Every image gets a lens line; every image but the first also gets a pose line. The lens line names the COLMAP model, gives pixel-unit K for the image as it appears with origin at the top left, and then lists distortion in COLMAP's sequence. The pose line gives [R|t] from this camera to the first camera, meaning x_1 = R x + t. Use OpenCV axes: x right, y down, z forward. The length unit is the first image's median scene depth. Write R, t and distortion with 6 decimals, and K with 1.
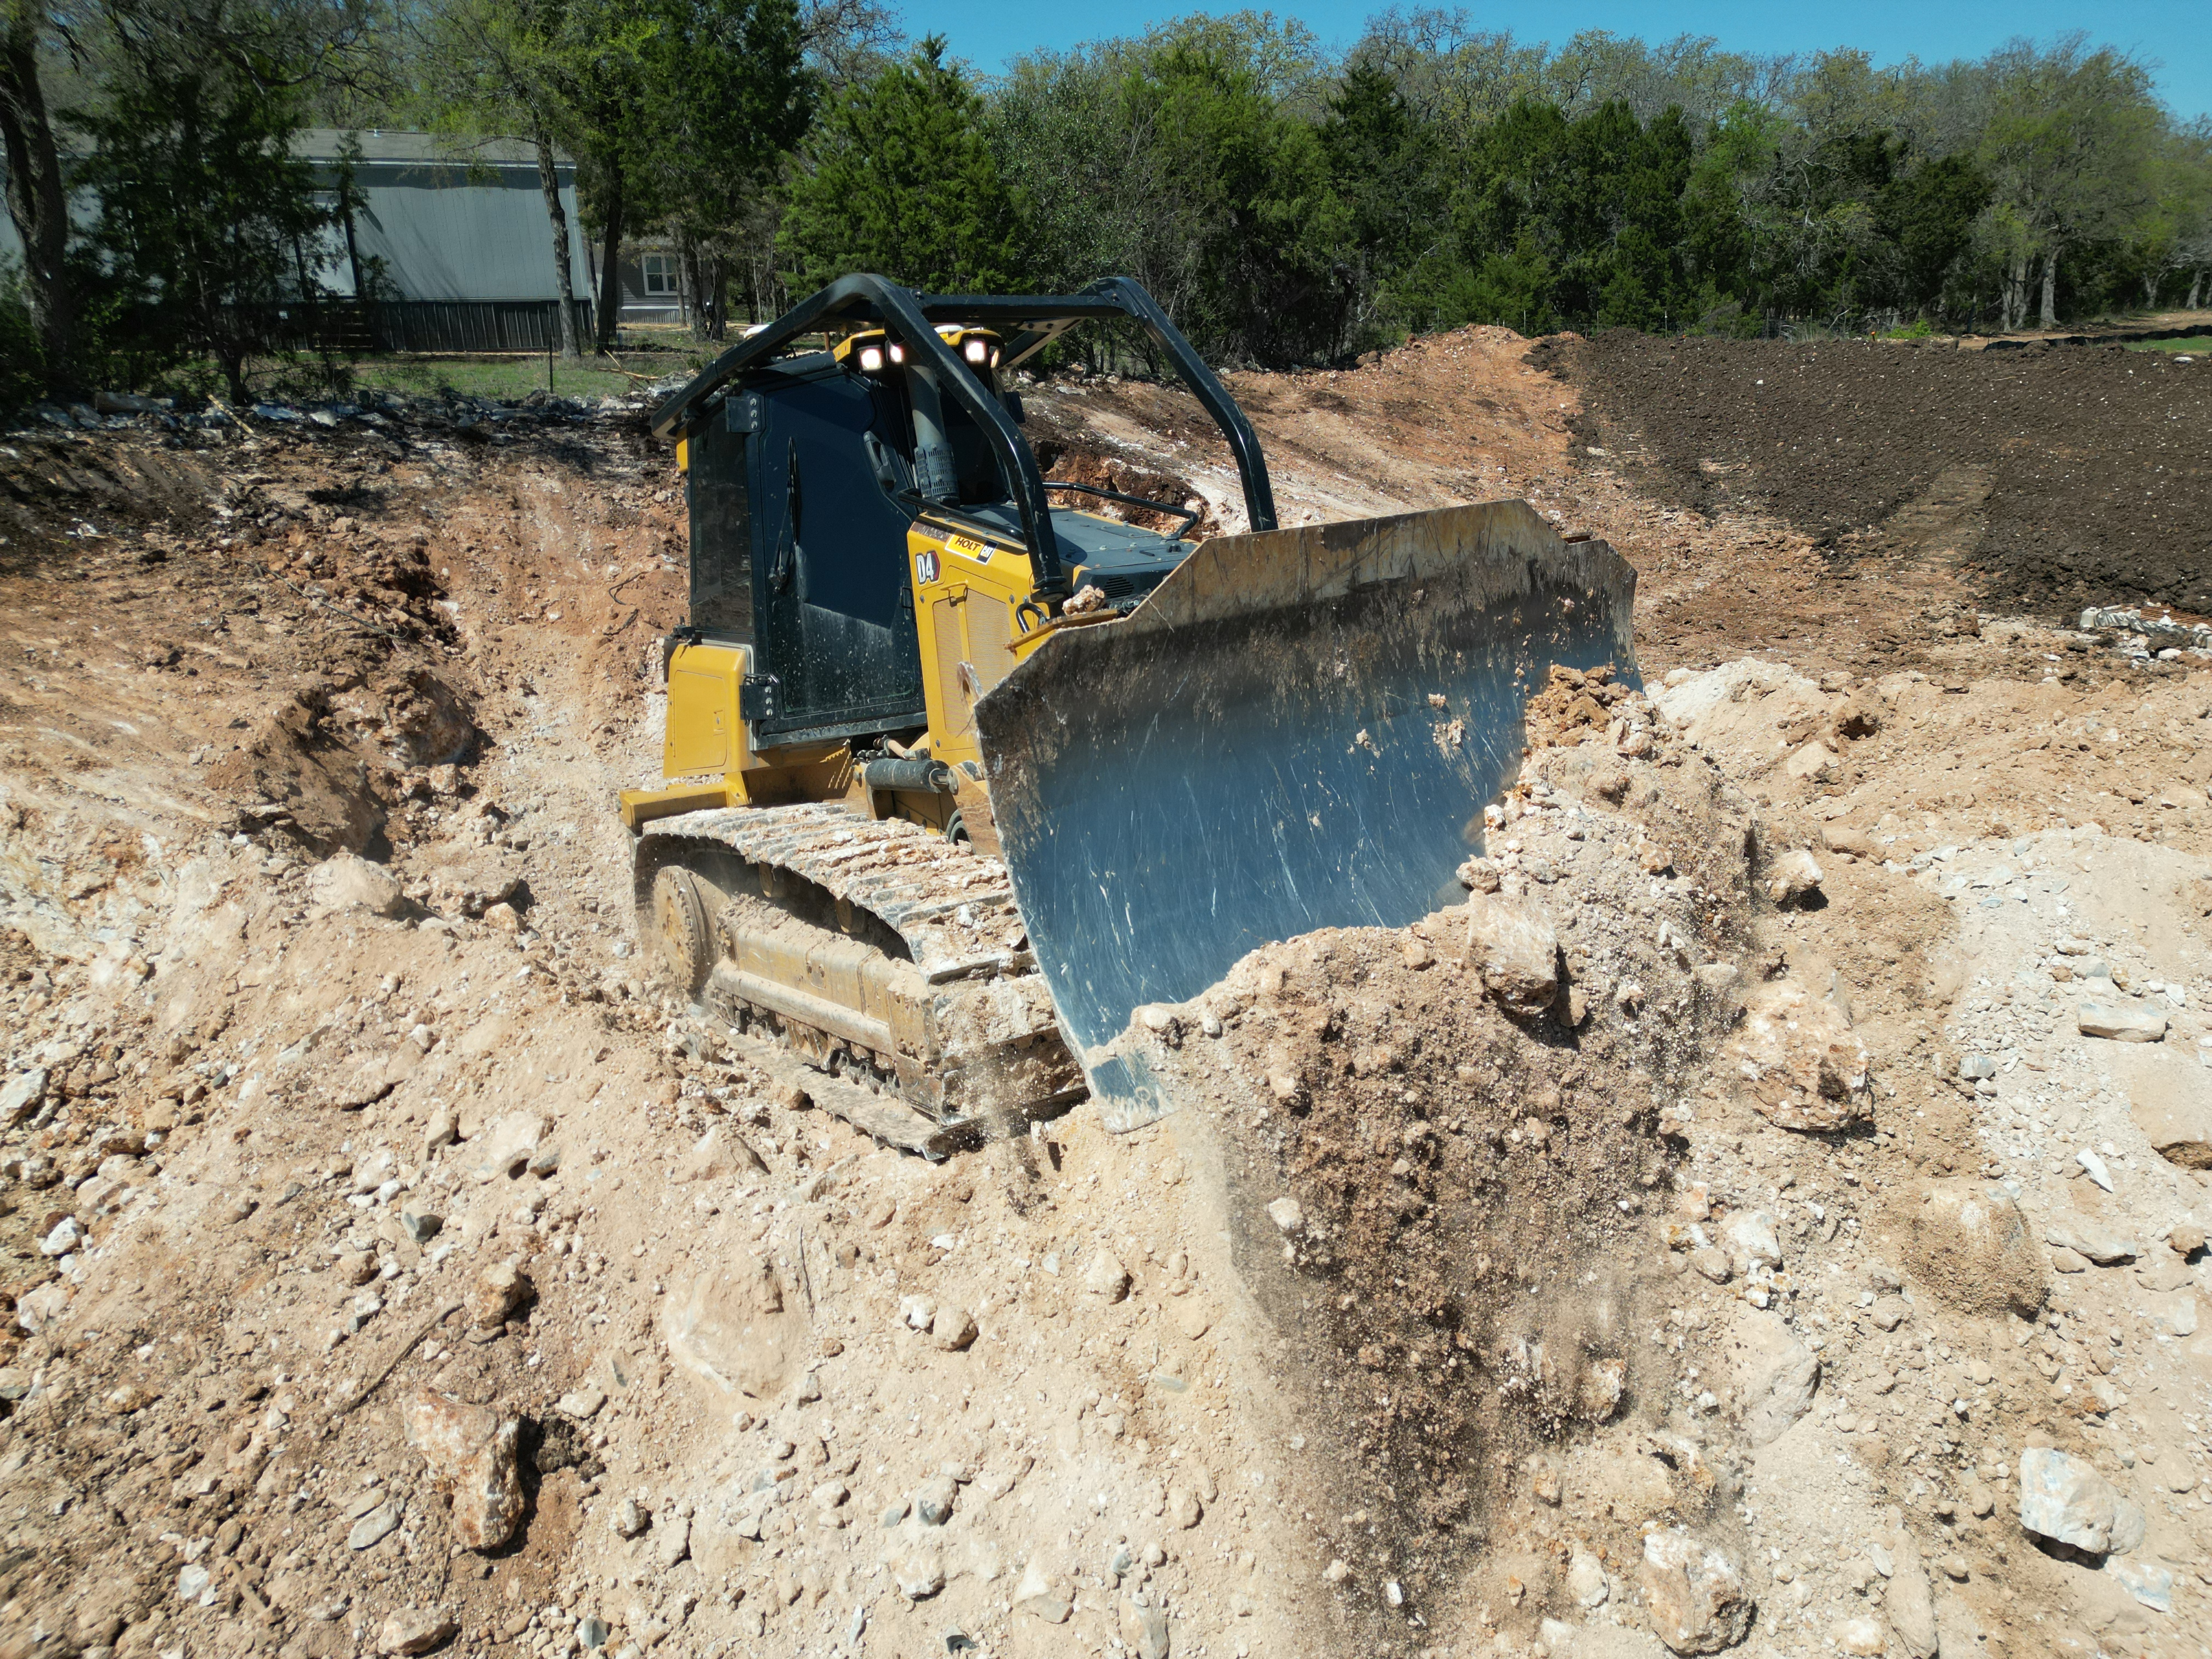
lens RADIAL K [[1536.6, 0, 1106.0], [0, 1536.6, 829.5], [0, 0, 1]] dist [0.066175, -0.059443]
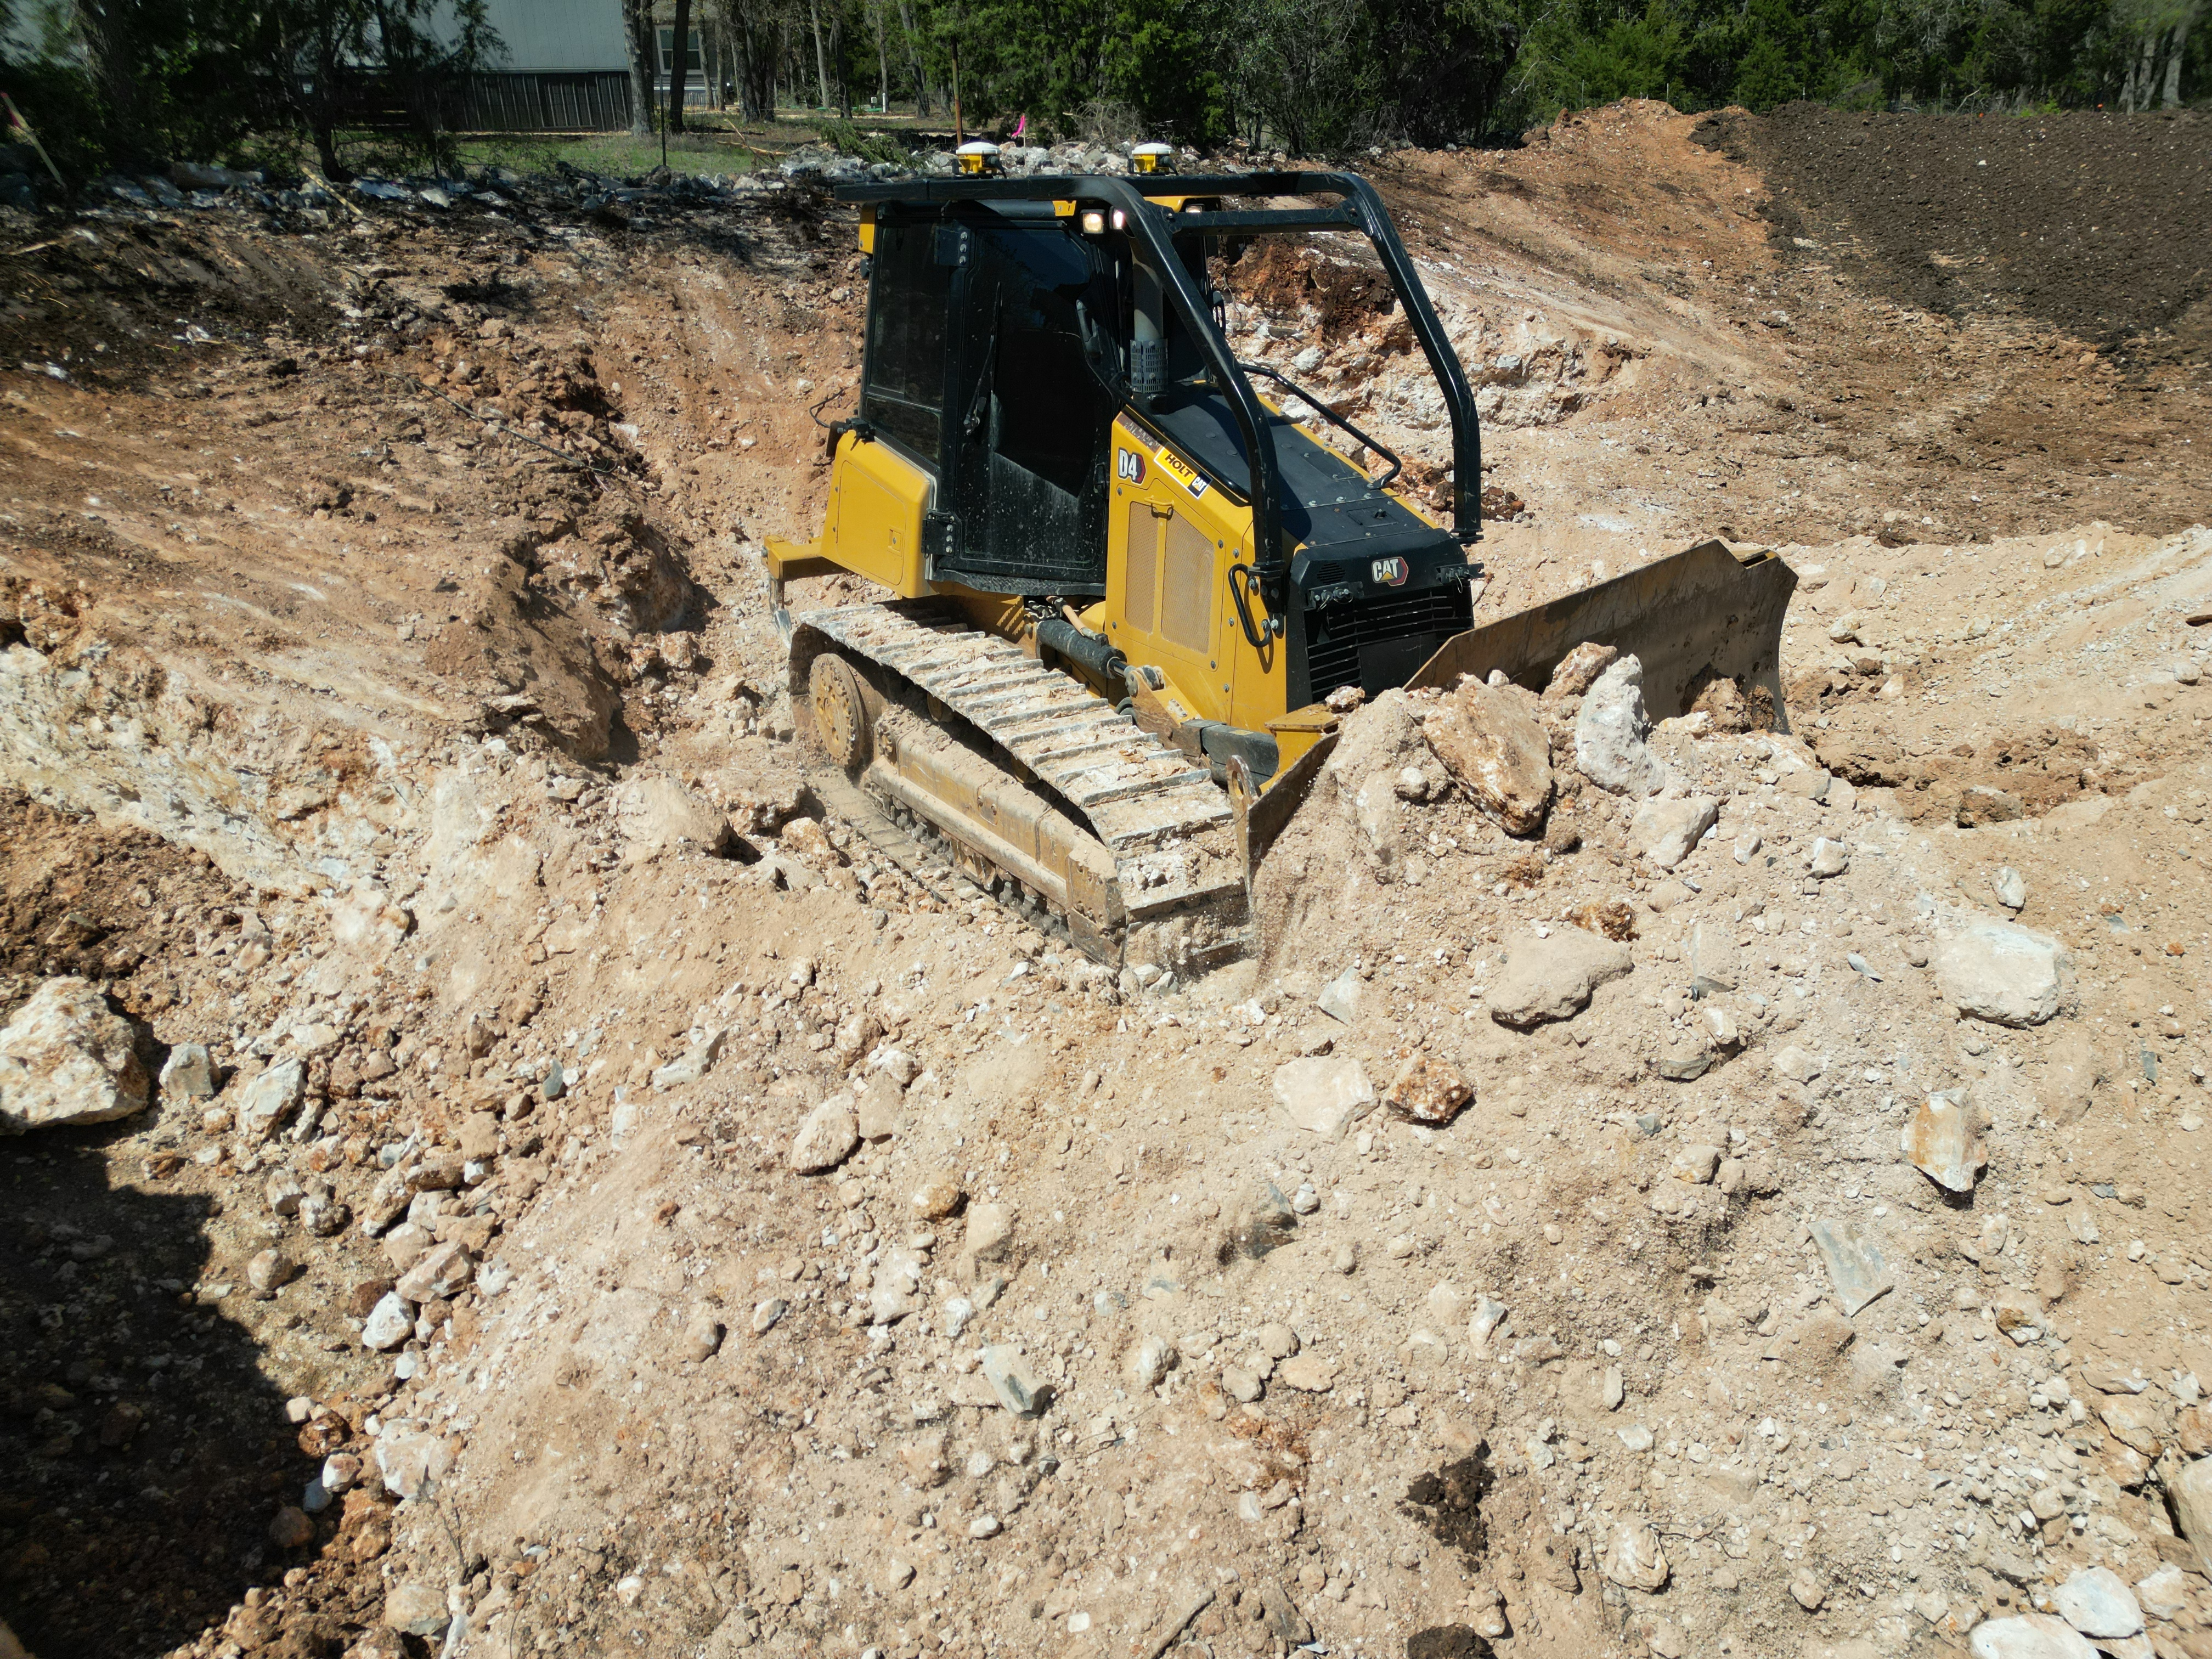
lens RADIAL K [[1536.6, 0, 1106.0], [0, 1536.6, 829.5], [0, 0, 1]] dist [0.066175, -0.059443]
pose [[1.000000, 0.000272, -0.000746, -0.188545], [-0.000184, 0.993332, 0.115292, -0.030763], [0.000773, -0.115292, 0.993331, 0.171456]]
